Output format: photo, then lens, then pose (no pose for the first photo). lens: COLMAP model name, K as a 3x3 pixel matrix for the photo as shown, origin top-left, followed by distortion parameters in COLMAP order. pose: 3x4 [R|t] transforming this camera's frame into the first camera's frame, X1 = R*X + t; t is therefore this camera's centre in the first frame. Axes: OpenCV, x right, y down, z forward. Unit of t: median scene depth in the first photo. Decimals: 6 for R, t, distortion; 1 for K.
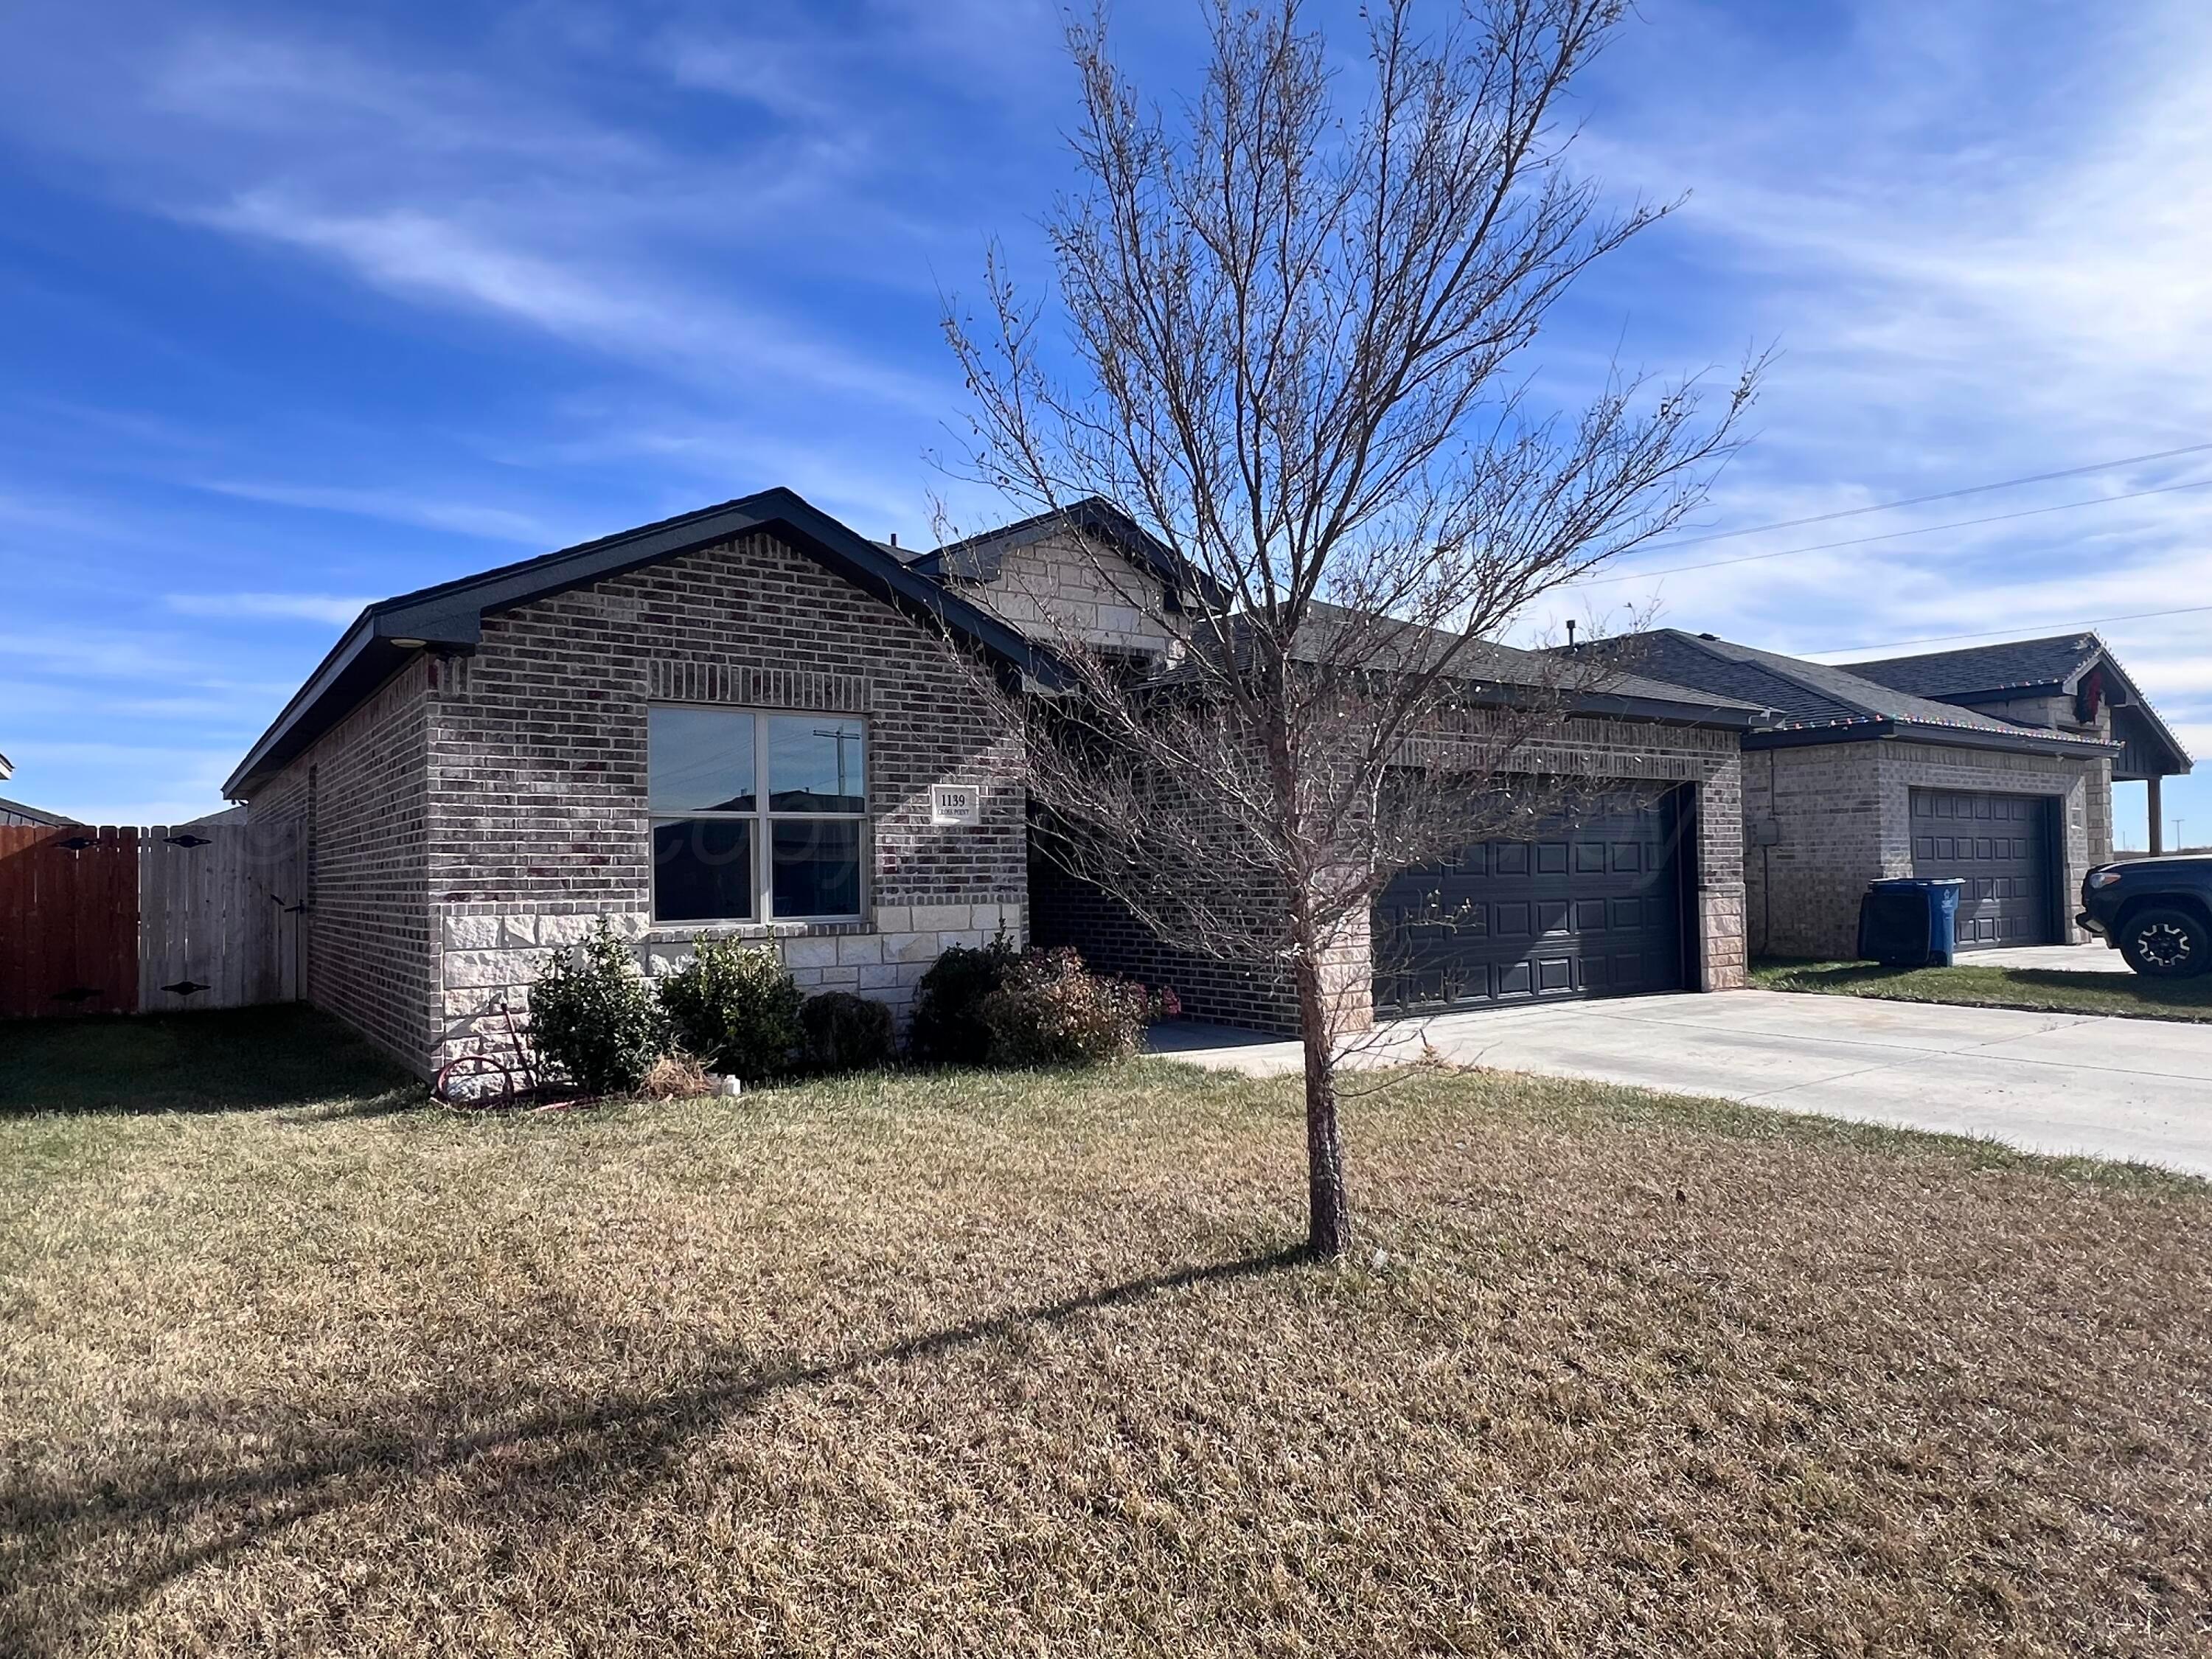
lens RADIAL K [[1346.6, 0, 1108.4], [0, 1346.6, 837.9], [0, 0, 1]] dist [0.004745, 0.002010]
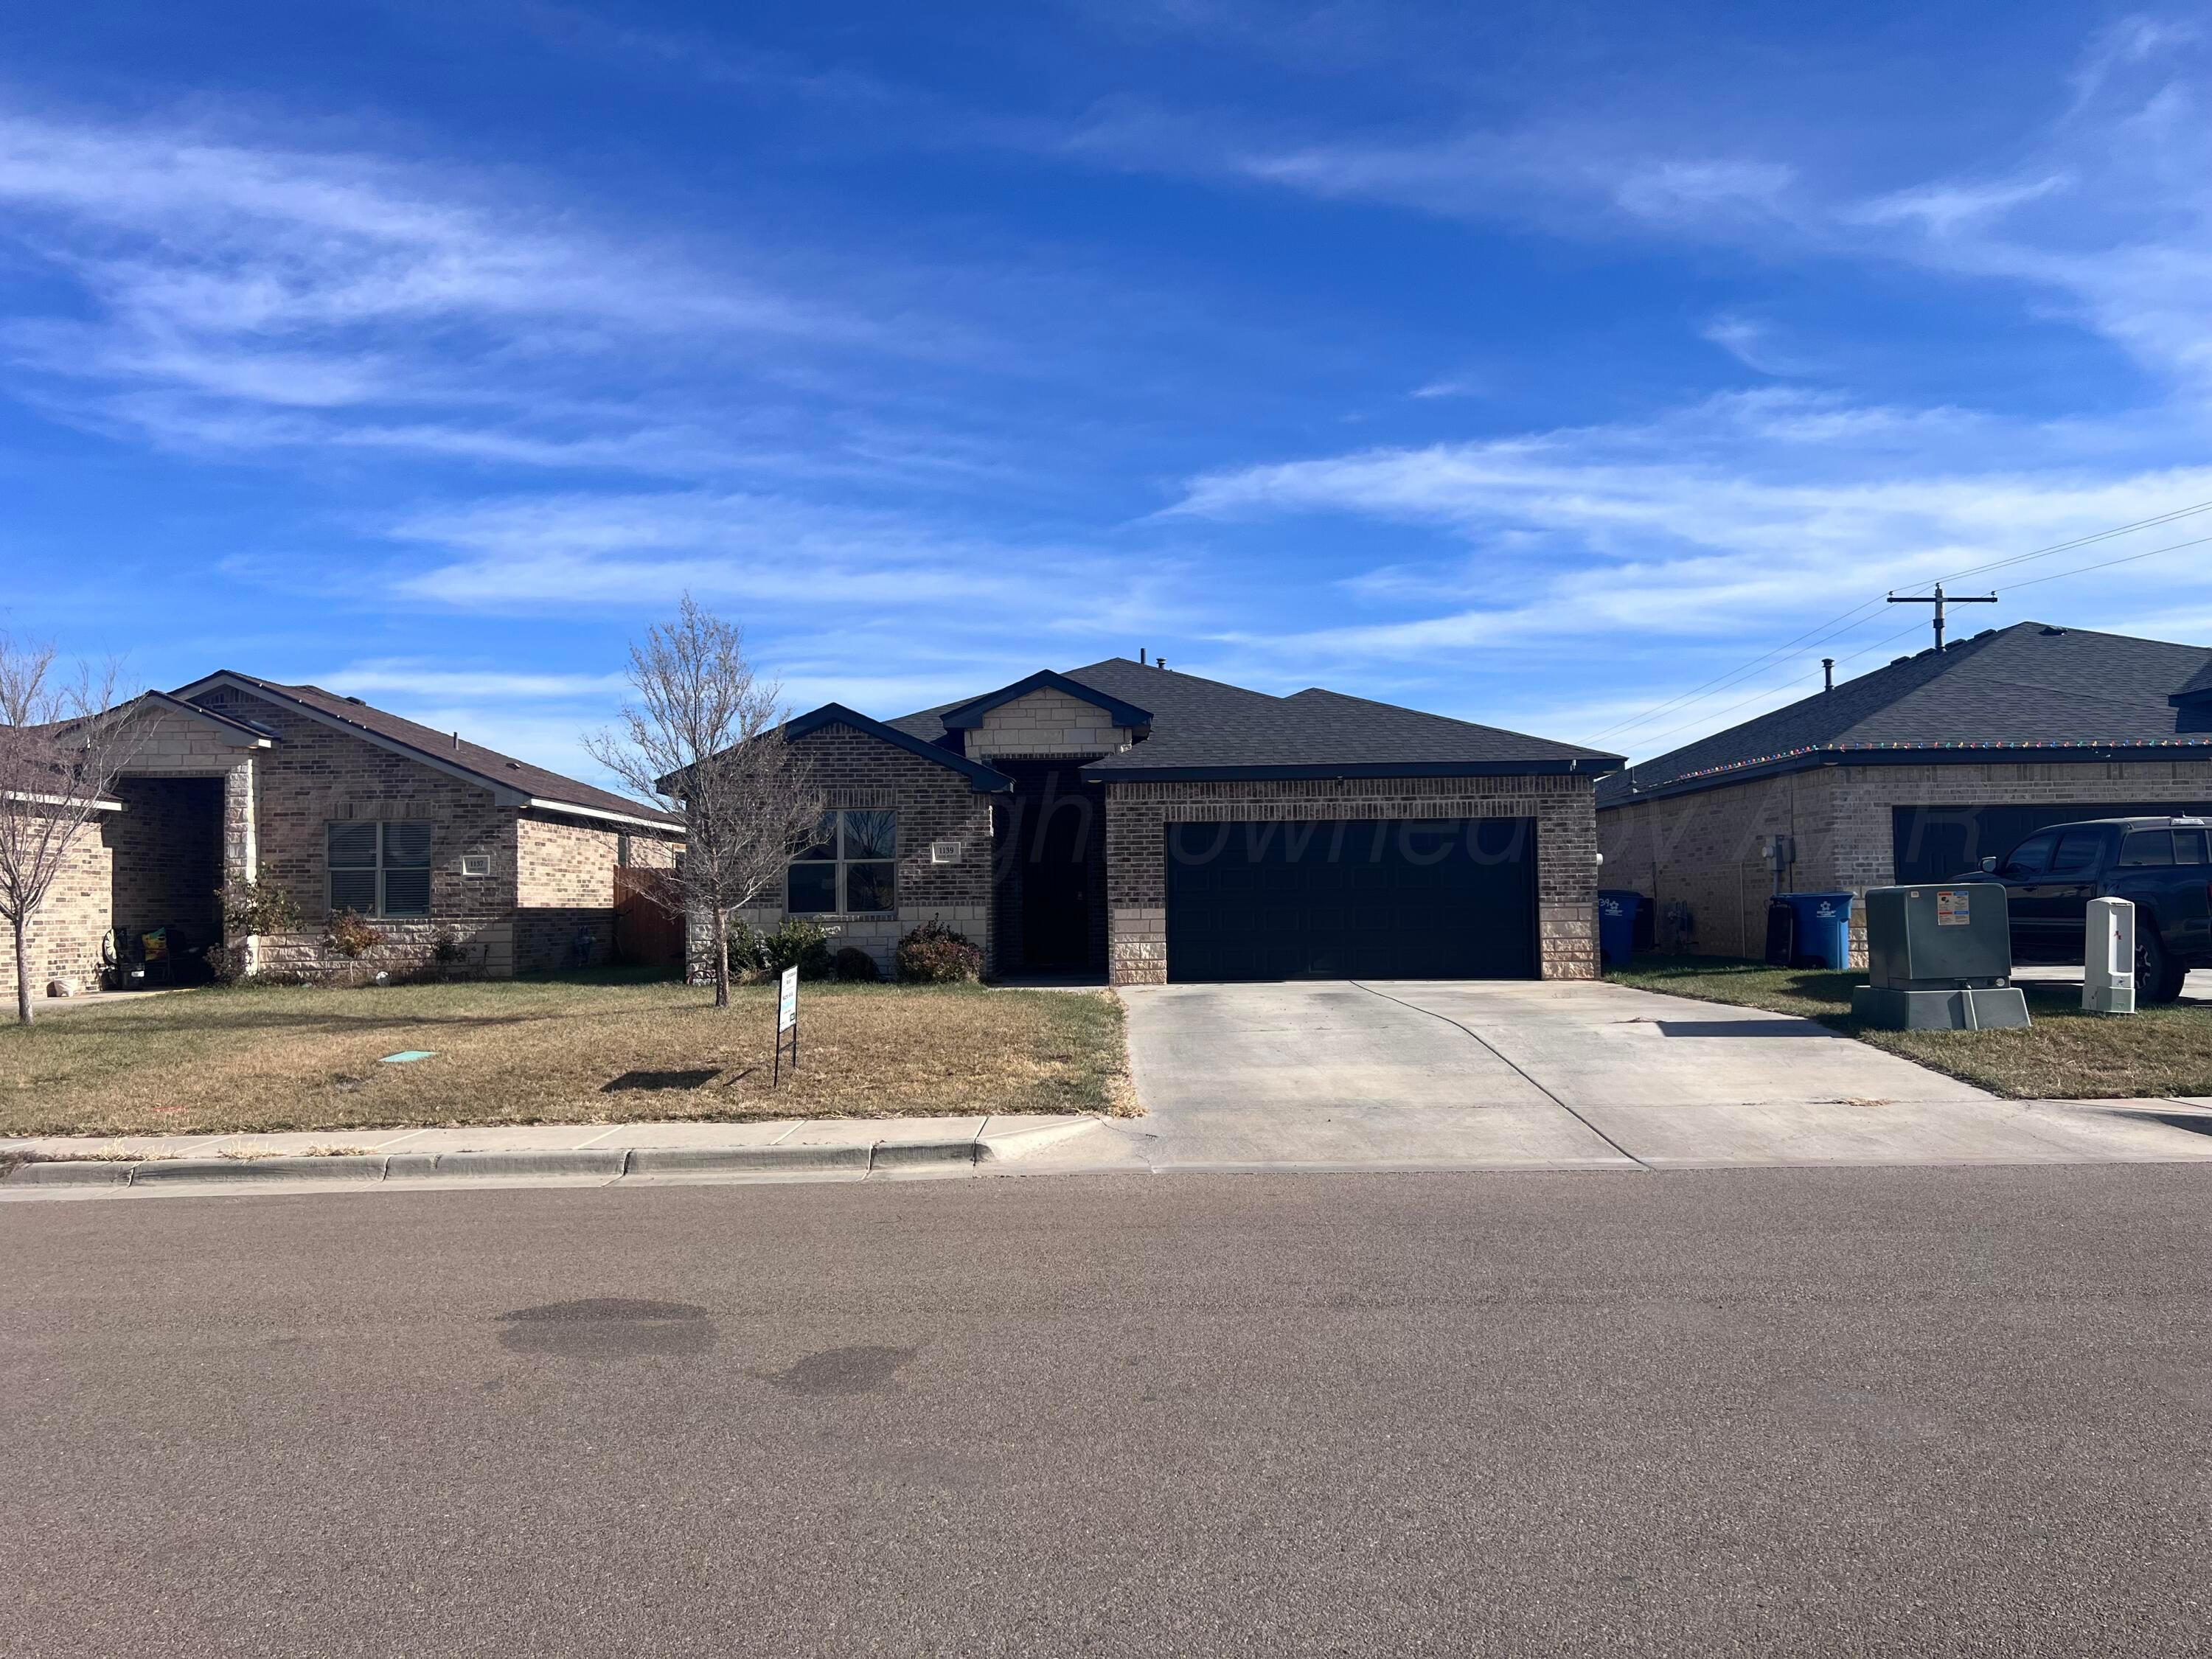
lens RADIAL K [[1635.4, 0, 1106.0], [0, 1635.4, 829.5], [0, 0, 1]] dist [0.153962, -0.248612]
pose [[0.816844, -0.025549, -0.576292, 1.416151], [0.017731, 0.999659, -0.019186, -0.009537], [0.576586, 0.005454, 0.817018, -0.744246]]
